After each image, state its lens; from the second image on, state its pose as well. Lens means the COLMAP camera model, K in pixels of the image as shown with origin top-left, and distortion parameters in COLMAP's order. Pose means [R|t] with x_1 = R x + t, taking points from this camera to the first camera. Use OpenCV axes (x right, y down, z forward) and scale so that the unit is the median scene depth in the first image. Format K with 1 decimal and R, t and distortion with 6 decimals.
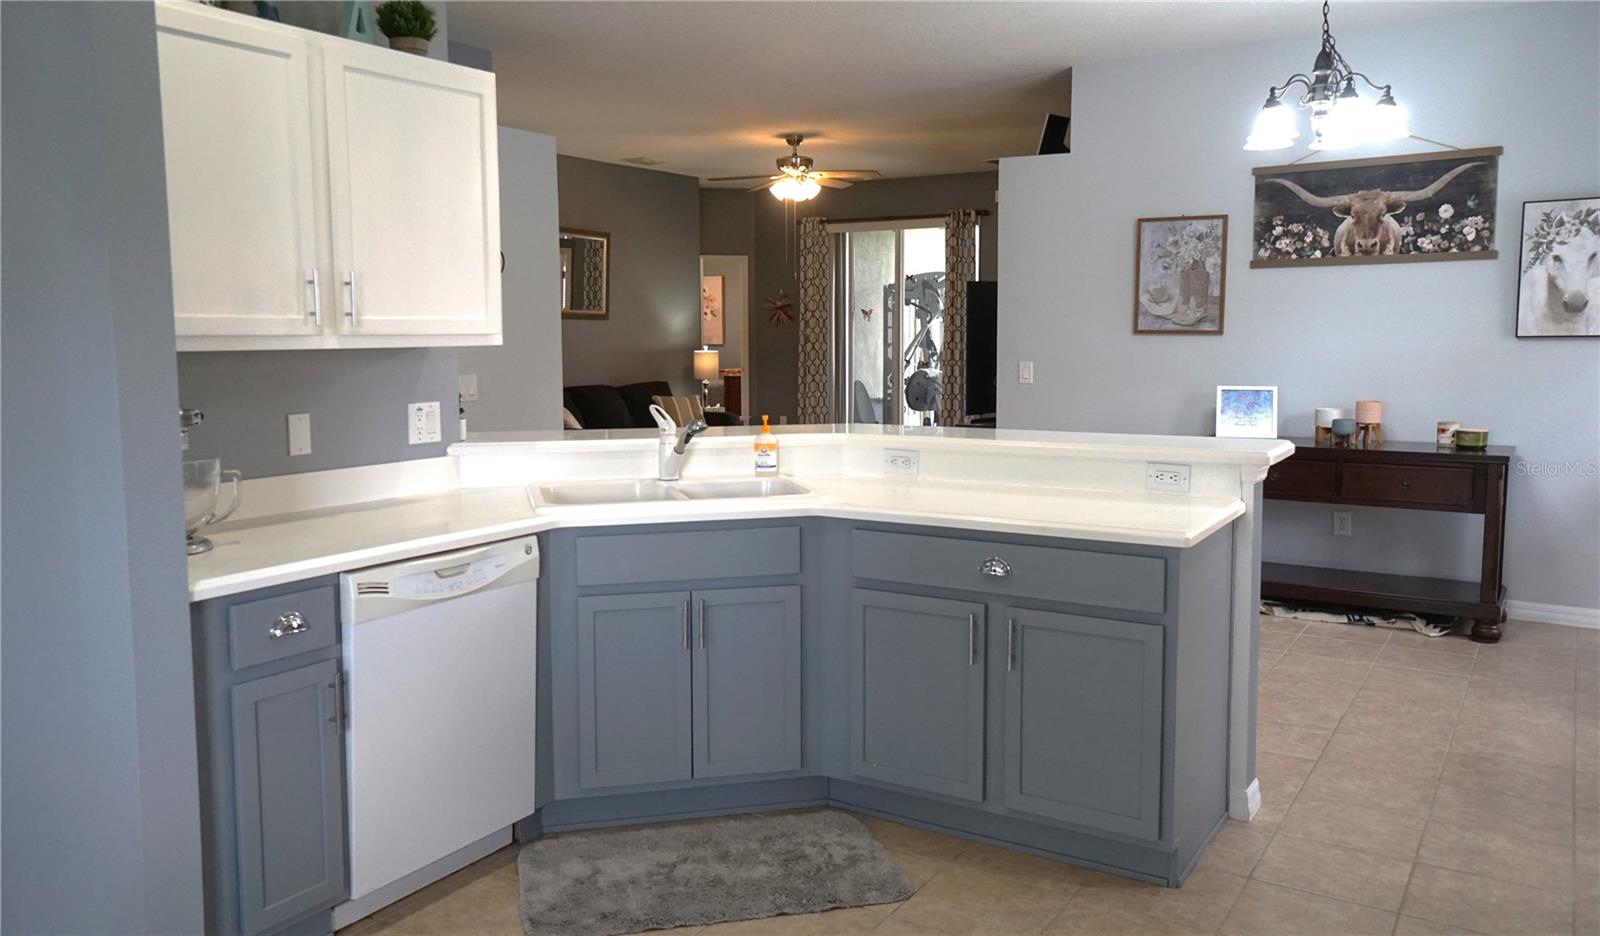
lens RADIAL K [[1230.7, 0, 793.3], [0, 1230.7, 467.6], [0, 0, 1]] dist [0.020268, 0.022071]
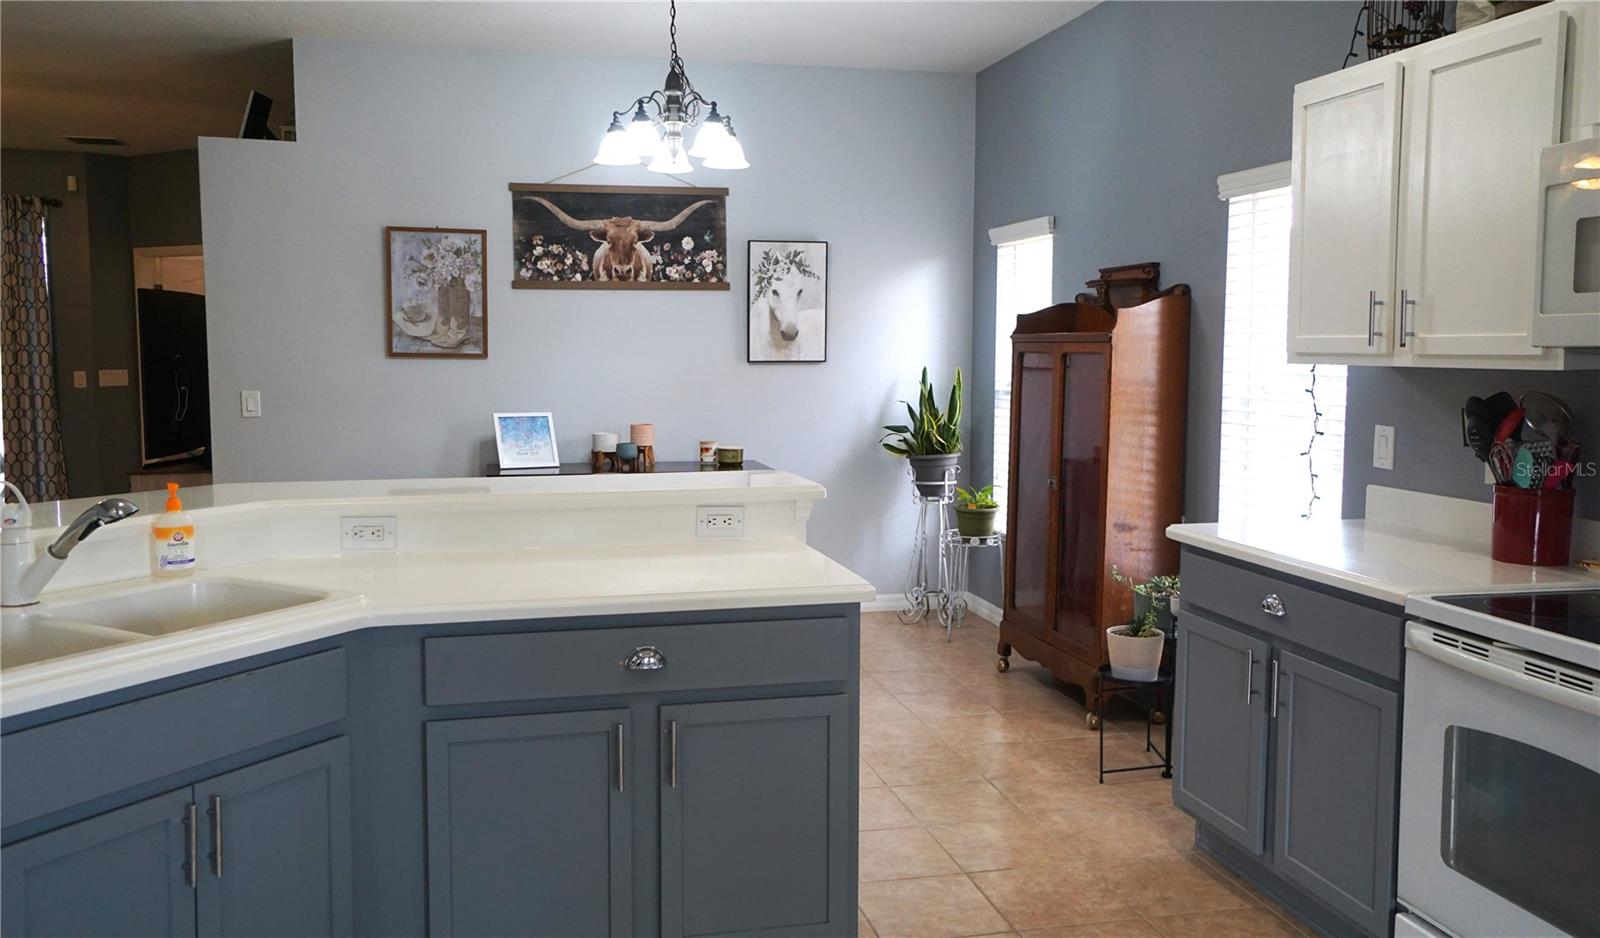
lens RADIAL K [[1230.7, 0, 798.8], [0, 1230.7, 460.4], [0, 0, 1]] dist [0.020268, 0.022071]
pose [[0.702393, -0.058202, 0.709406, -0.155017], [0.074301, 0.997202, 0.008247, -0.021566], [-0.707901, 0.046917, 0.704752, 0.186134]]
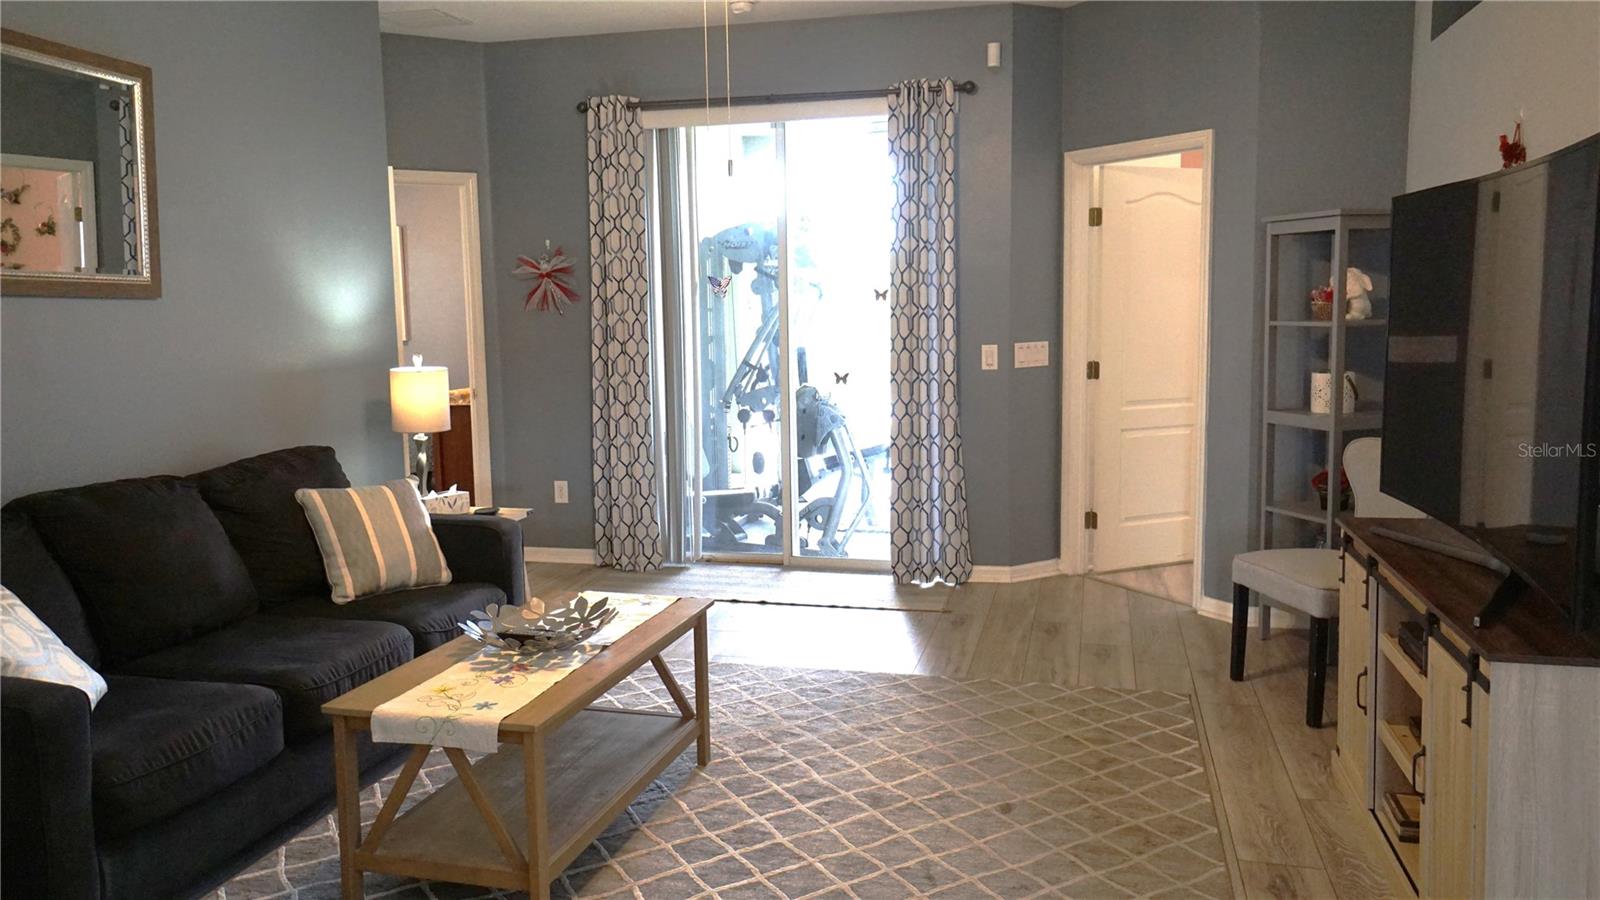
lens RADIAL K [[1172.9, 0, 800.1], [0, 1172.9, 438.2], [0, 0, 1]] dist [0.025034, -0.007226]
pose [[0.952228, -0.046499, 0.301826, -0.123622], [0.047462, 0.998864, 0.004146, -0.115608], [-0.301677, 0.010378, 0.953354, 0.990481]]
